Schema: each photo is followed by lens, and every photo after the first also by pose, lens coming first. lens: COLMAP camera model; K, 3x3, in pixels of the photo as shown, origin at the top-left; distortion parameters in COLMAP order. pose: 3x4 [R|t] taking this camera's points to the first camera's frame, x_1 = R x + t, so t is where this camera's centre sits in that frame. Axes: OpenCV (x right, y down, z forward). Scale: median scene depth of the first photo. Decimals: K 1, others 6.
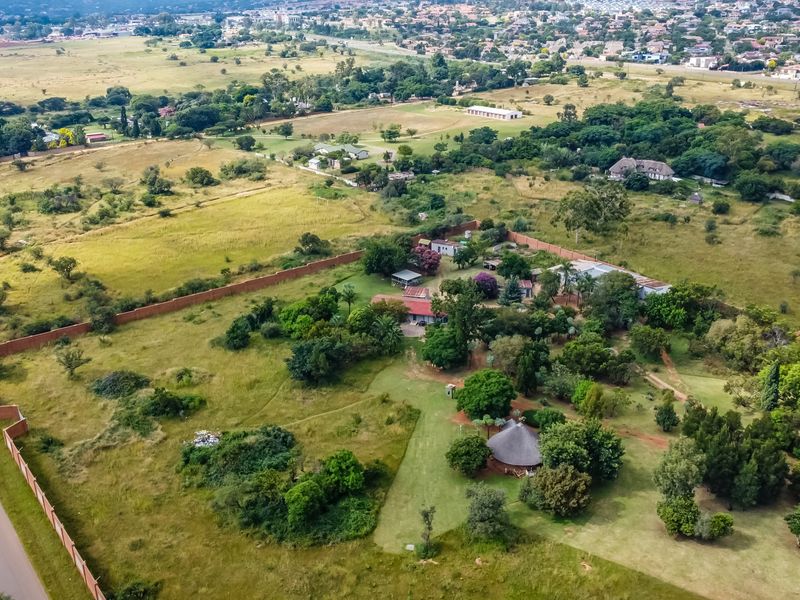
lens RADIAL K [[798.6, 0, 400.0], [0, 798.6, 300.0], [0, 0, 1]] dist [-0.005780, -0.005158]
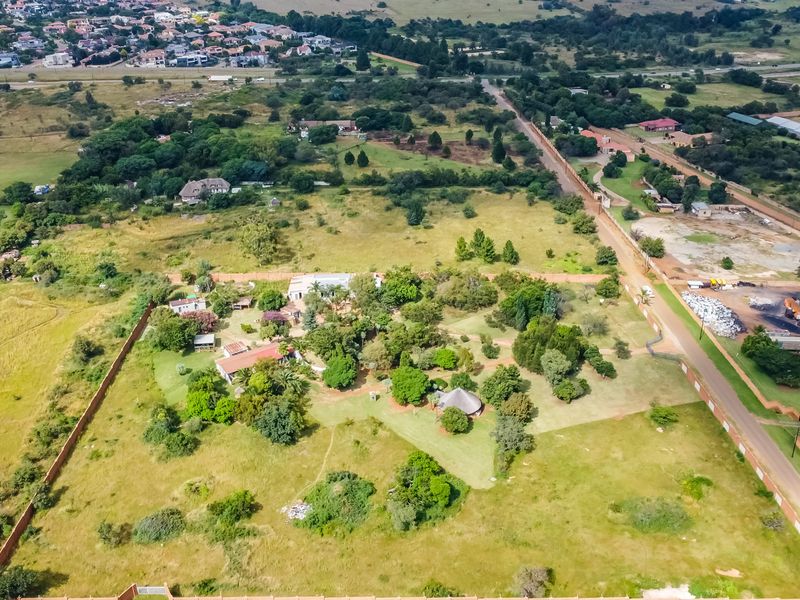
lens RADIAL K [[837.5, 0, 400.0], [0, 837.5, 300.0], [0, 0, 1]] dist [-0.002414, -0.013595]
pose [[0.613389, -0.342916, 0.711451, -0.448933], [0.309588, 0.933125, 0.182846, -0.148356], [-0.726574, 0.108101, 0.678532, -0.012576]]
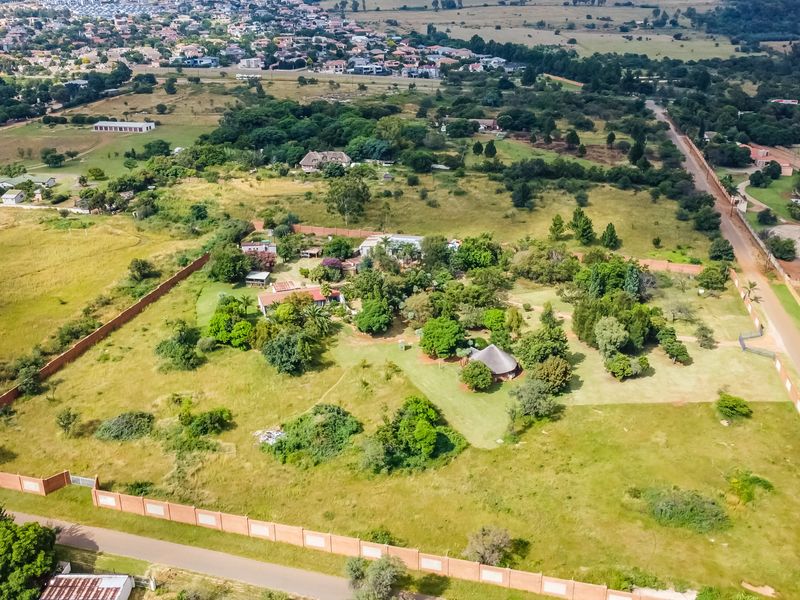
lens RADIAL K [[798.6, 0, 400.0], [0, 798.6, 300.0], [0, 0, 1]] dist [-0.005780, -0.005158]
pose [[0.794962, -0.223503, 0.563987, -0.322819], [0.222806, 0.972256, 0.071243, -0.022763], [-0.564262, 0.069025, 0.822705, -0.015037]]
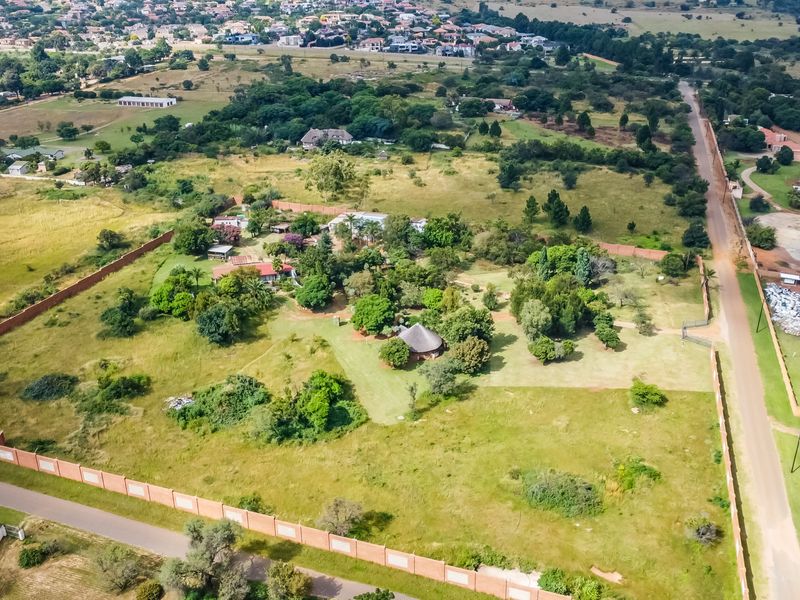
lens RADIAL K [[798.6, 0, 400.0], [0, 798.6, 300.0], [0, 0, 1]] dist [-0.005780, -0.005158]
pose [[0.846321, -0.210158, 0.489463, -0.239573], [0.197486, 0.977190, 0.078101, 0.001206], [-0.494712, 0.030563, 0.868519, -0.078091]]
